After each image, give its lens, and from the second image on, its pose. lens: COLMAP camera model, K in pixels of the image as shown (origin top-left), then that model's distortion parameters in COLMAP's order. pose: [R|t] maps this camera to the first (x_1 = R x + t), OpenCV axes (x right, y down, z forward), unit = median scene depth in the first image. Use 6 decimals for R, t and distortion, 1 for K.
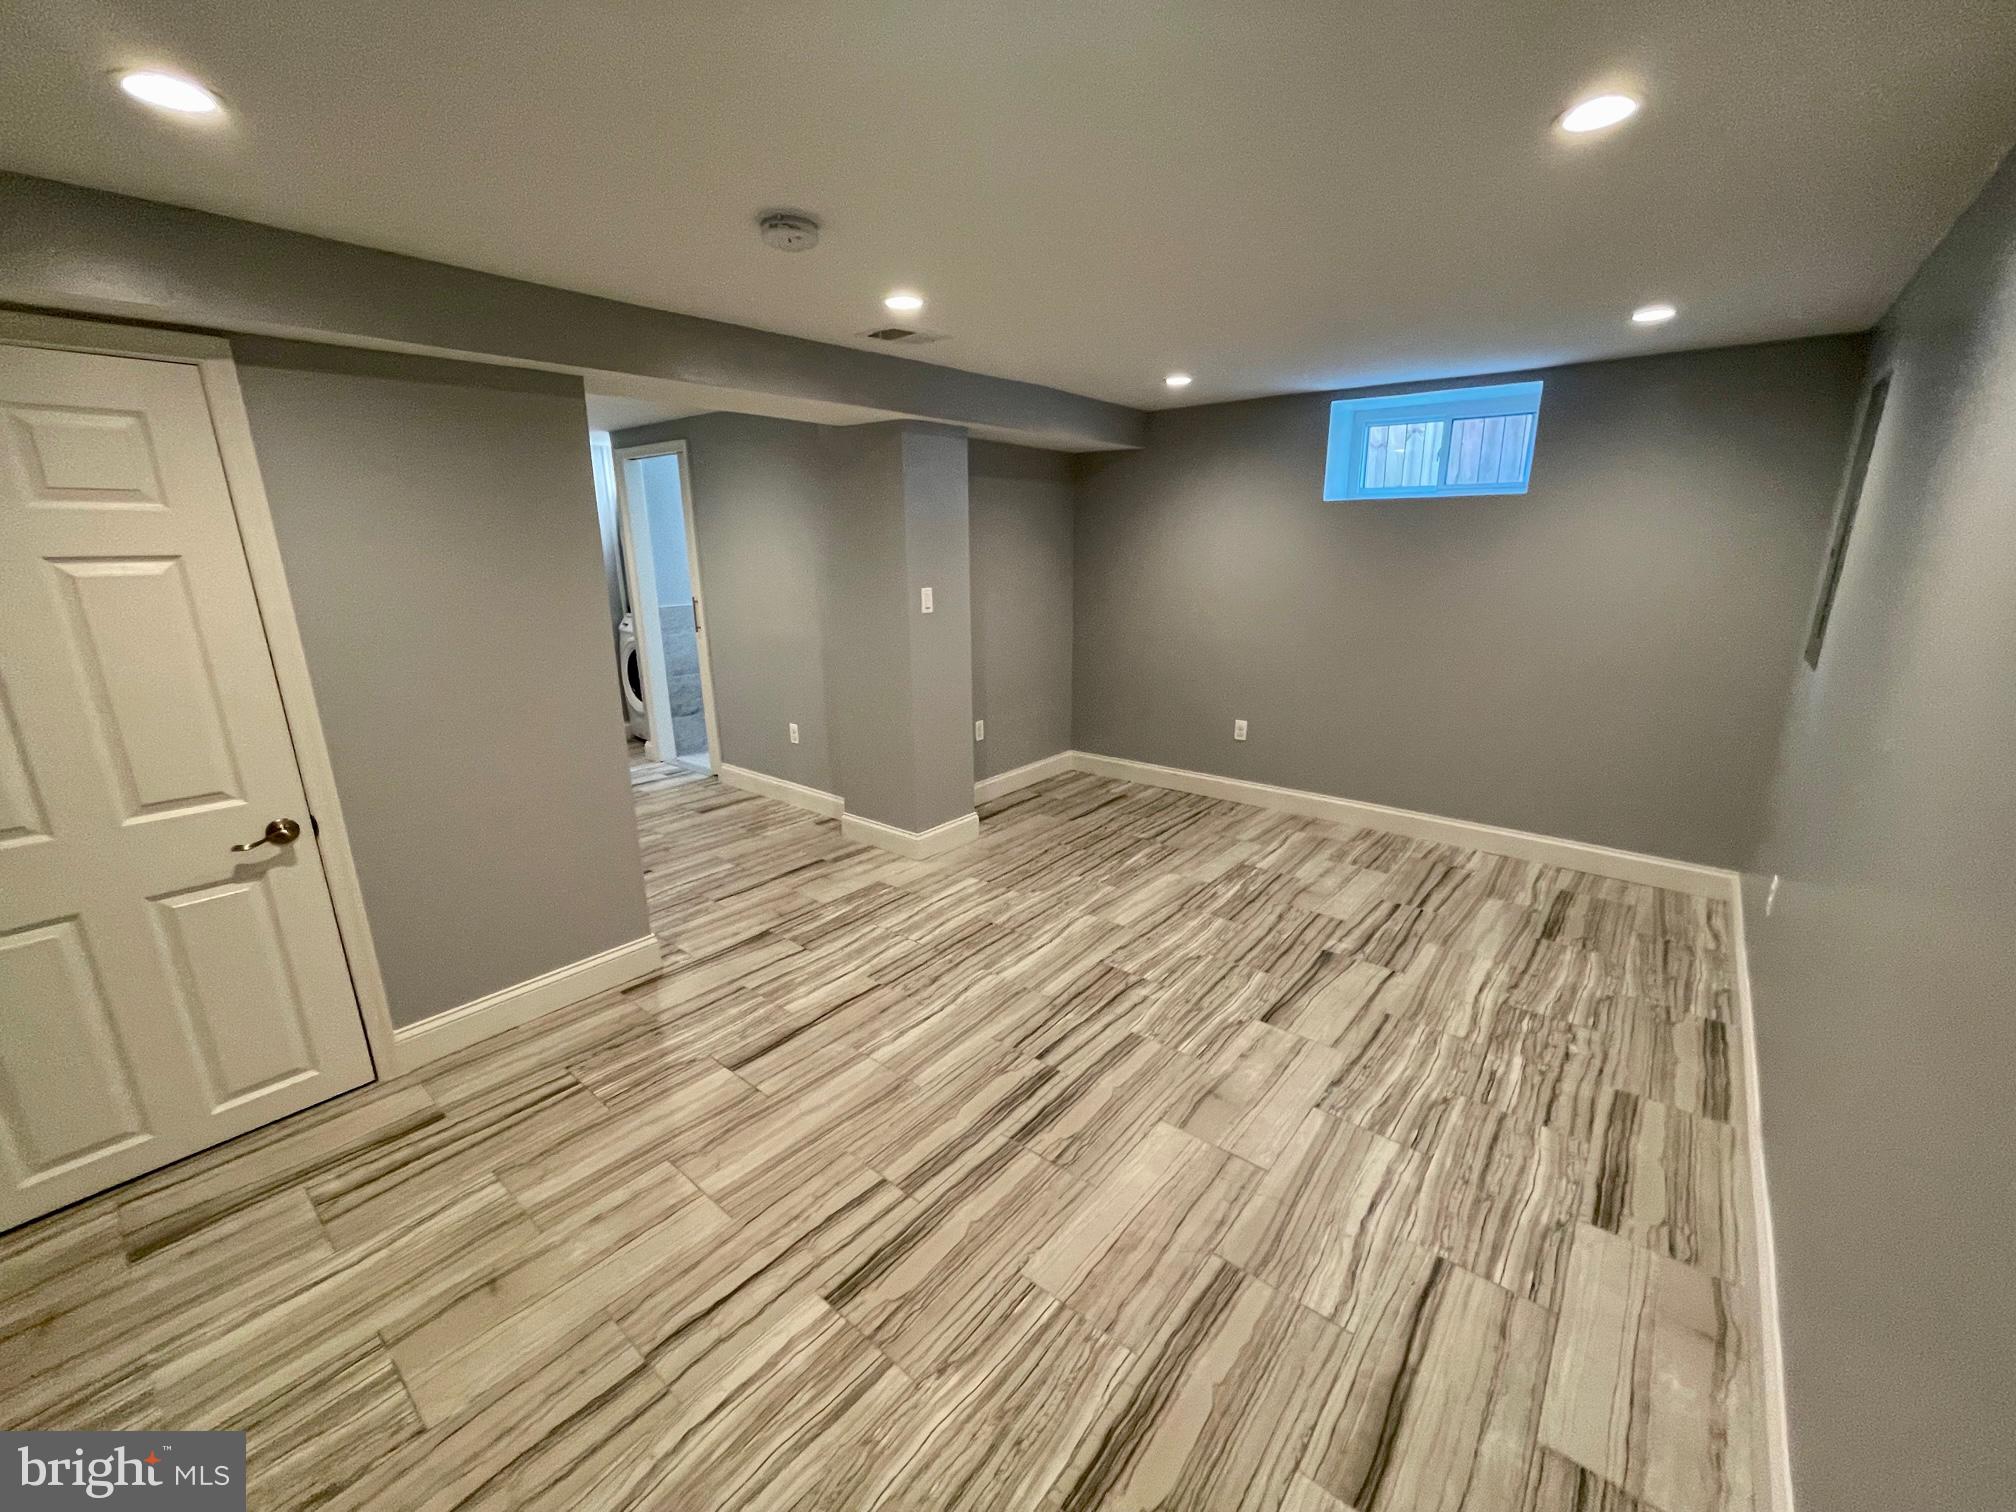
lens RADIAL K [[817.8, 0, 1012.2], [0, 817.8, 746.1], [0, 0, 1]] dist [0.000006, -0.000107]
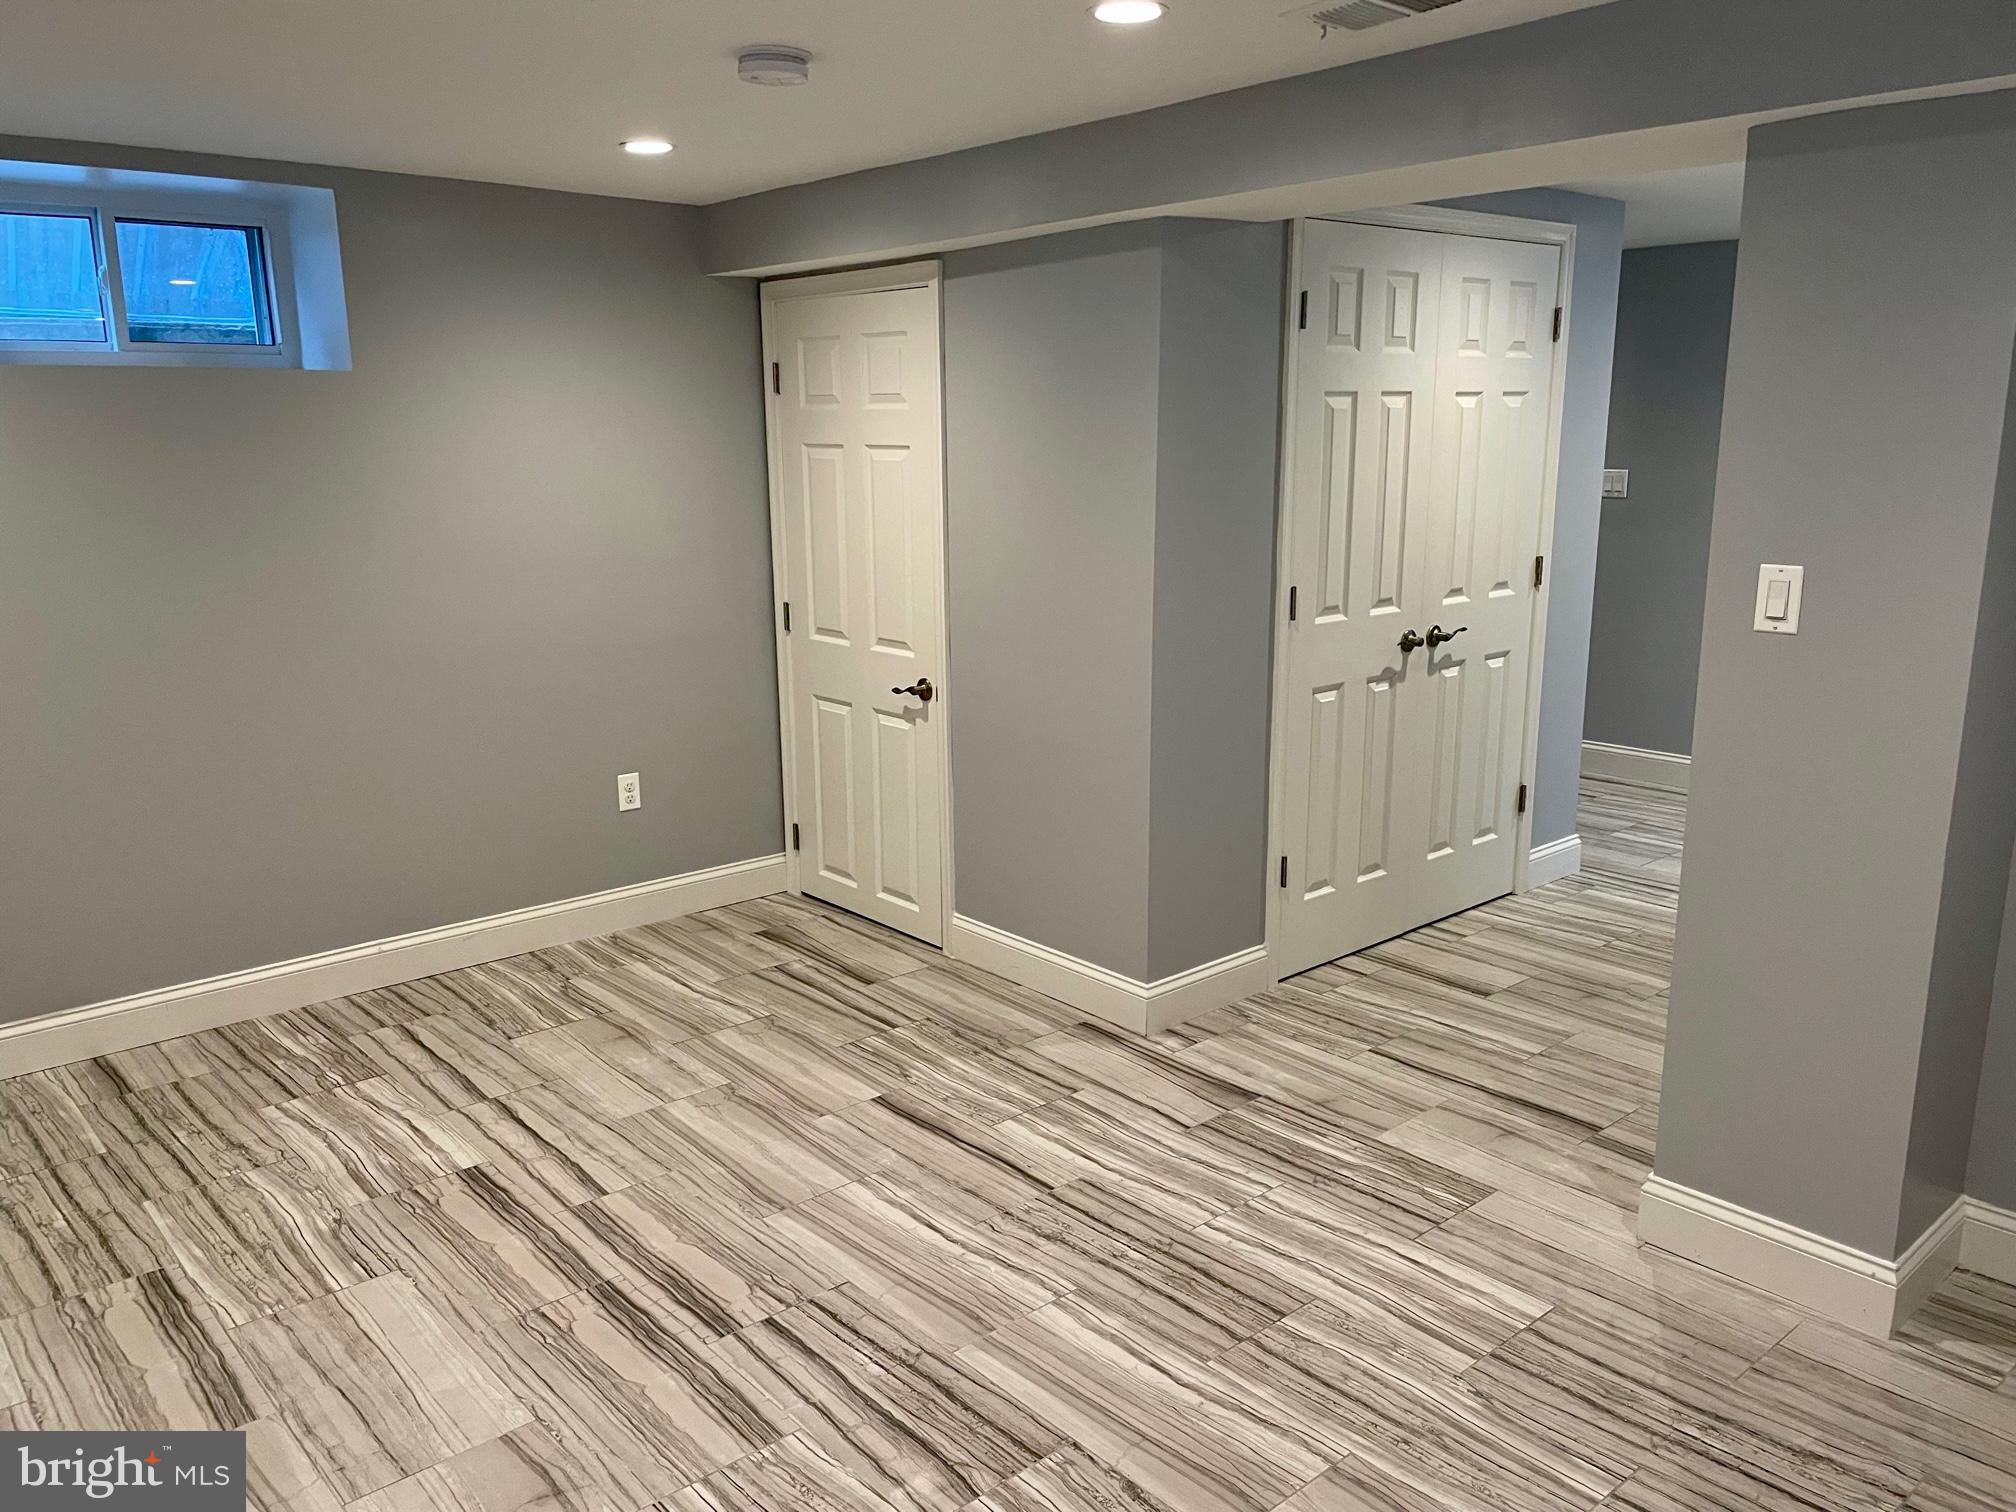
lens RADIAL K [[1509.5, 0, 1014.4], [0, 1509.5, 760.8], [0, 0, 1]] dist [0.053201, -0.037206]
pose [[-0.152696, 0.231241, -0.960839, 1.046804], [-0.233623, 0.936238, 0.262448, -0.356672], [0.960263, 0.264549, -0.088936, 1.251153]]
